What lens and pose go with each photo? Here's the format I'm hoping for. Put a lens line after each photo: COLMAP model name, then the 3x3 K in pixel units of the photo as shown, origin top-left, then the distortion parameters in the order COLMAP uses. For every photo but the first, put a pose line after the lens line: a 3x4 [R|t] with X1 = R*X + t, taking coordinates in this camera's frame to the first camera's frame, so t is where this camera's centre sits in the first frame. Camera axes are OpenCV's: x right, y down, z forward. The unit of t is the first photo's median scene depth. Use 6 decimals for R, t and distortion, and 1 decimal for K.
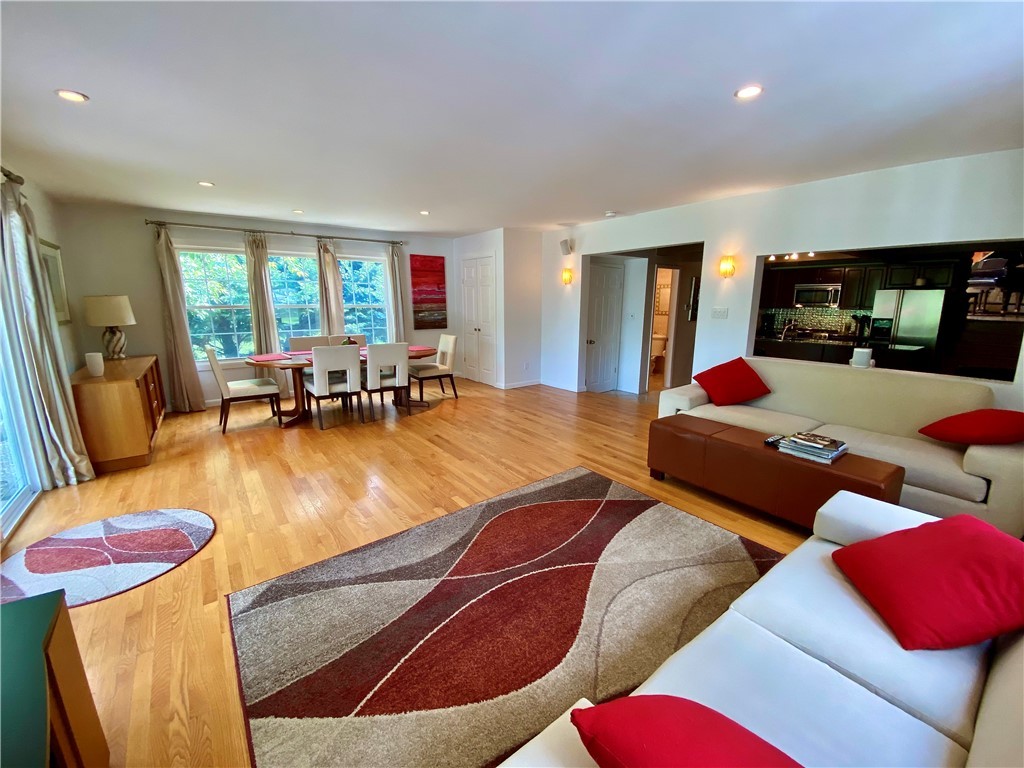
lens RADIAL K [[414.8, 0, 512.0], [0, 414.8, 384.0], [0, 0, 1]] dist [0.057964, -0.041525]
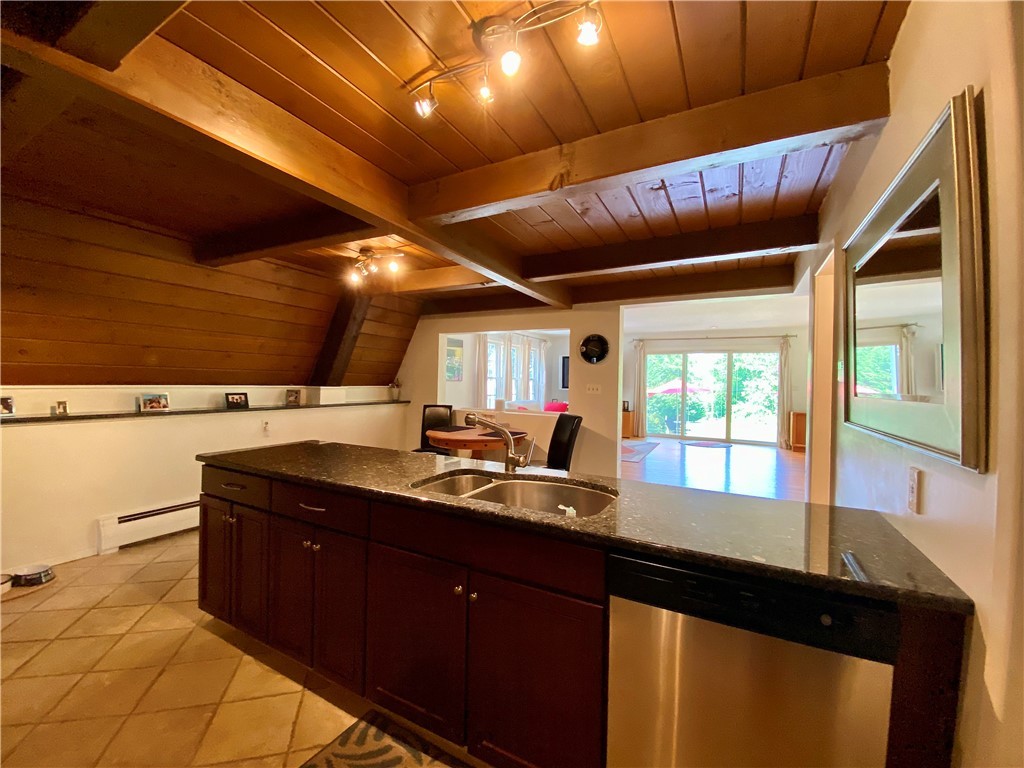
lens RADIAL K [[413.8, 0, 503.3], [0, 413.8, 382.2], [0, 0, 1]] dist [-0.002974, -0.000137]
pose [[-0.913892, -0.023151, -0.405296, 0.929364], [-0.101114, 0.979889, 0.172027, -0.251271], [0.393163, 0.198195, -0.897854, 1.490209]]
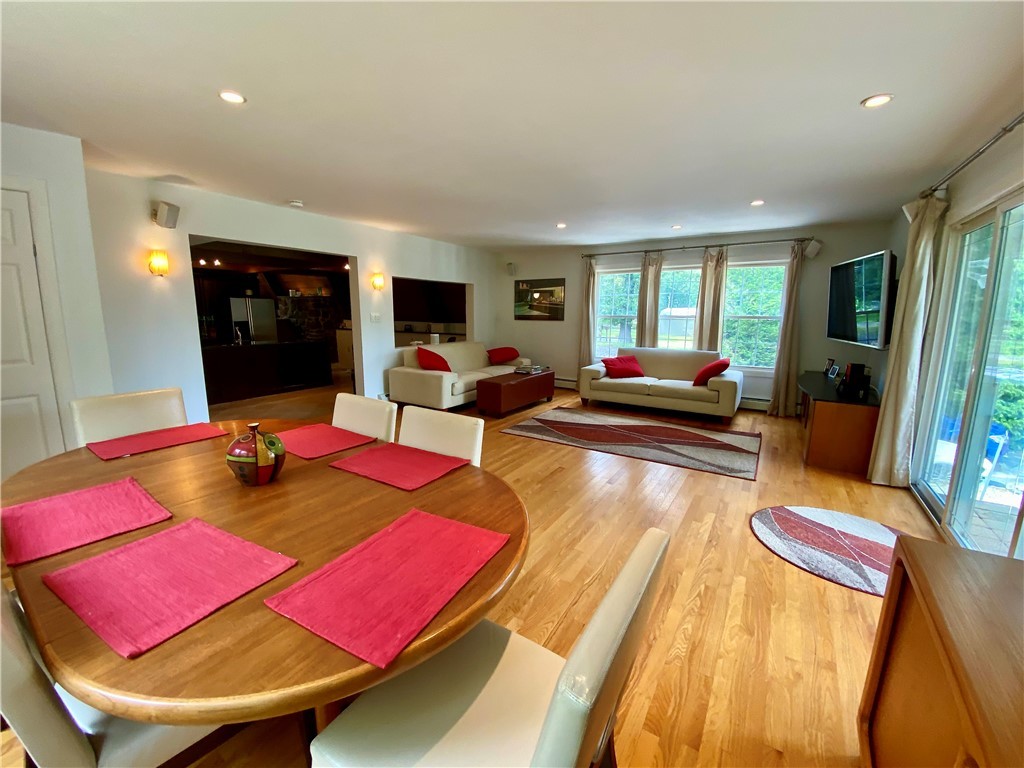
lens RADIAL K [[414.8, 0, 512.0], [0, 414.8, 384.0], [0, 0, 1]] dist [0.057964, -0.041525]
pose [[-0.352074, -0.167733, 0.920820, -0.681647], [0.175700, 0.954478, 0.241042, -0.170247], [-0.919333, 0.246653, -0.306576, 0.866106]]
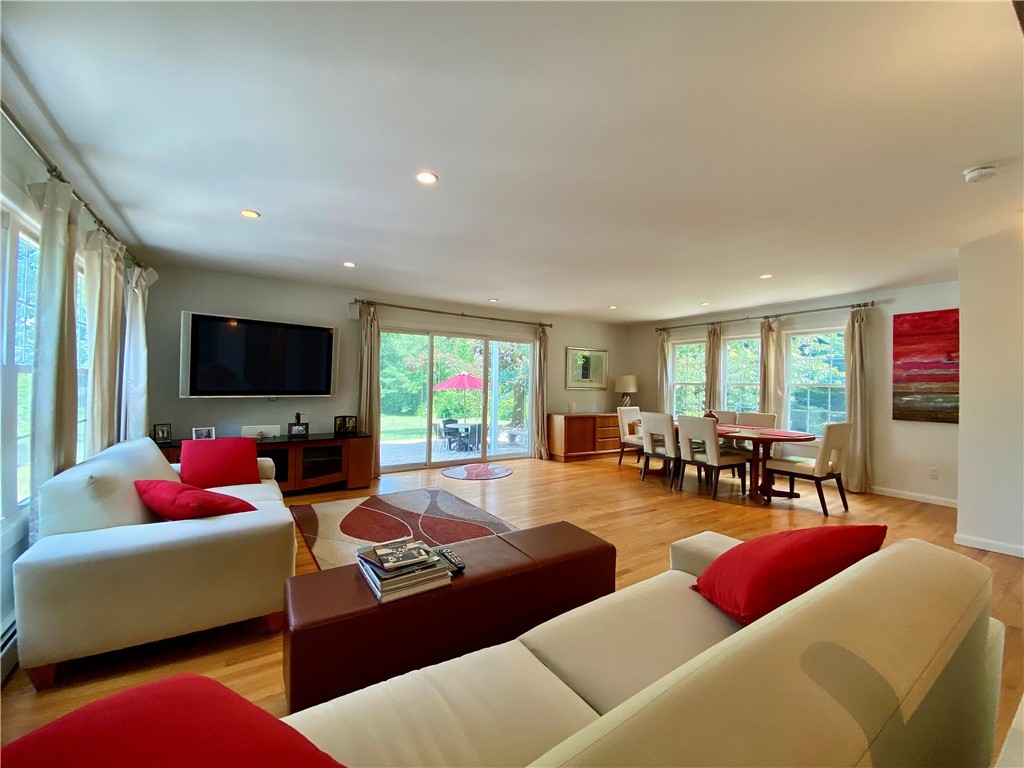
lens RADIAL K [[414.8, 0, 512.0], [0, 414.8, 384.0], [0, 0, 1]] dist [0.057964, -0.041525]
pose [[-0.078840, 0.004476, -0.996877, 0.647431], [-0.212877, 0.976849, 0.021222, -0.088664], [0.973893, 0.213885, -0.076061, 0.549945]]
